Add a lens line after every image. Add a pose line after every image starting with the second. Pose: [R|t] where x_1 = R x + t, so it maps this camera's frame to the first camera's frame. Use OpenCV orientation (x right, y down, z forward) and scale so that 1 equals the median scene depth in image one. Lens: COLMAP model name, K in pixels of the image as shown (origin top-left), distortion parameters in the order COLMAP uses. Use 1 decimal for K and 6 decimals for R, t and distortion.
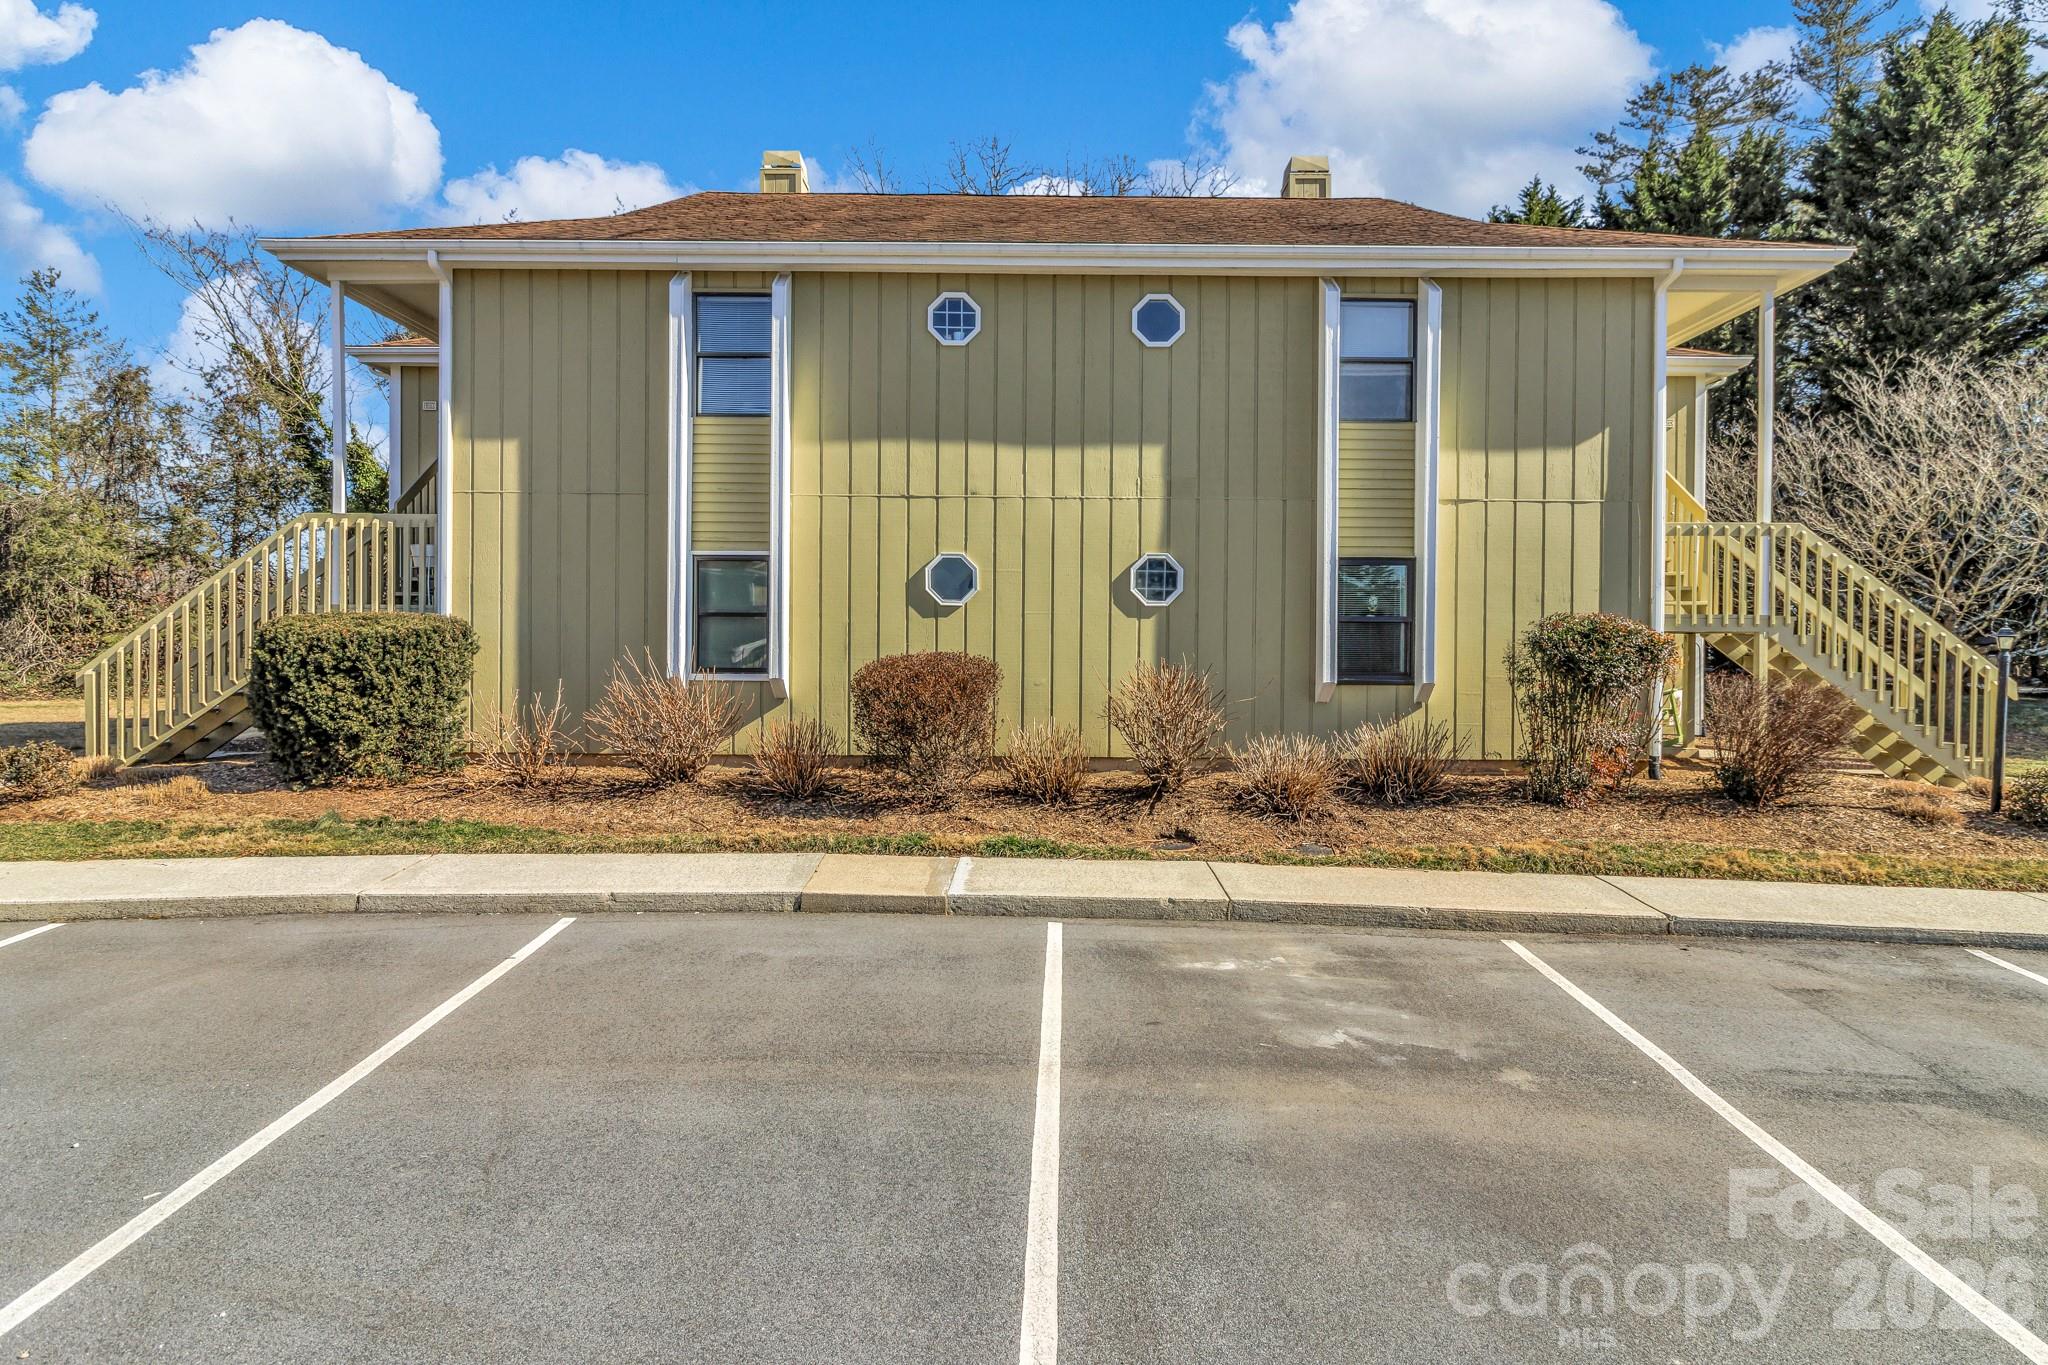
lens RADIAL K [[1104.6, 0, 1023.4], [0, 1104.6, 686.6], [0, 0, 1]] dist [-0.002936, 0.002401]
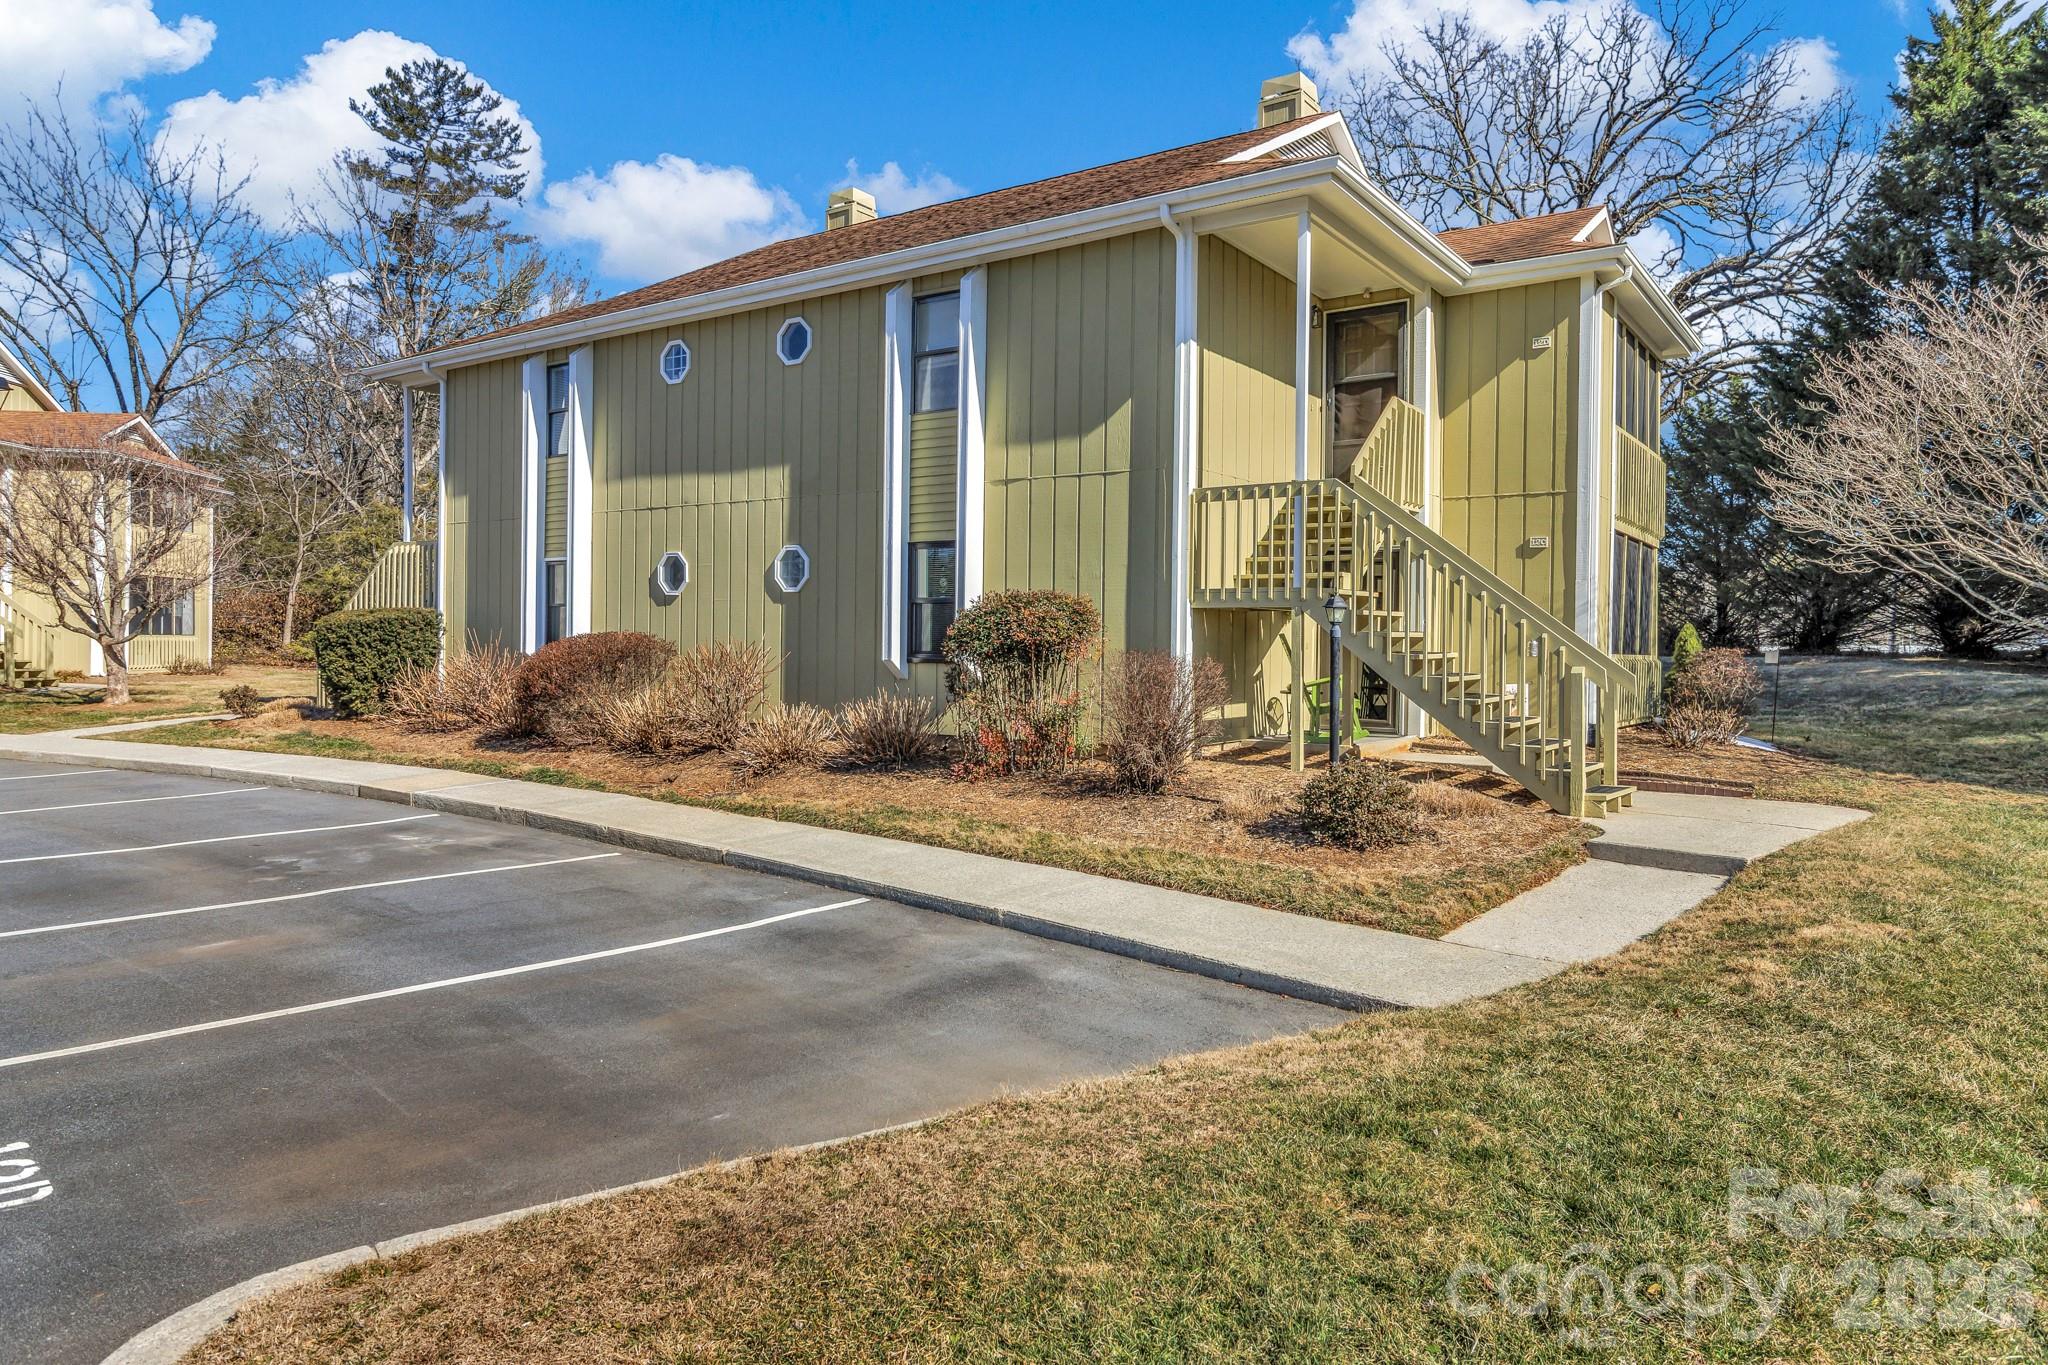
lens RADIAL K [[1324.5, 0, 1024.0], [0, 1324.5, 682.5], [0, 0, 1]] dist [-0.051577, -0.000392]
pose [[0.815284, 0.021592, -0.578658, 1.105616], [-0.017015, 0.999766, 0.013332, -0.001232], [0.578811, -0.001024, 0.815461, 0.026724]]
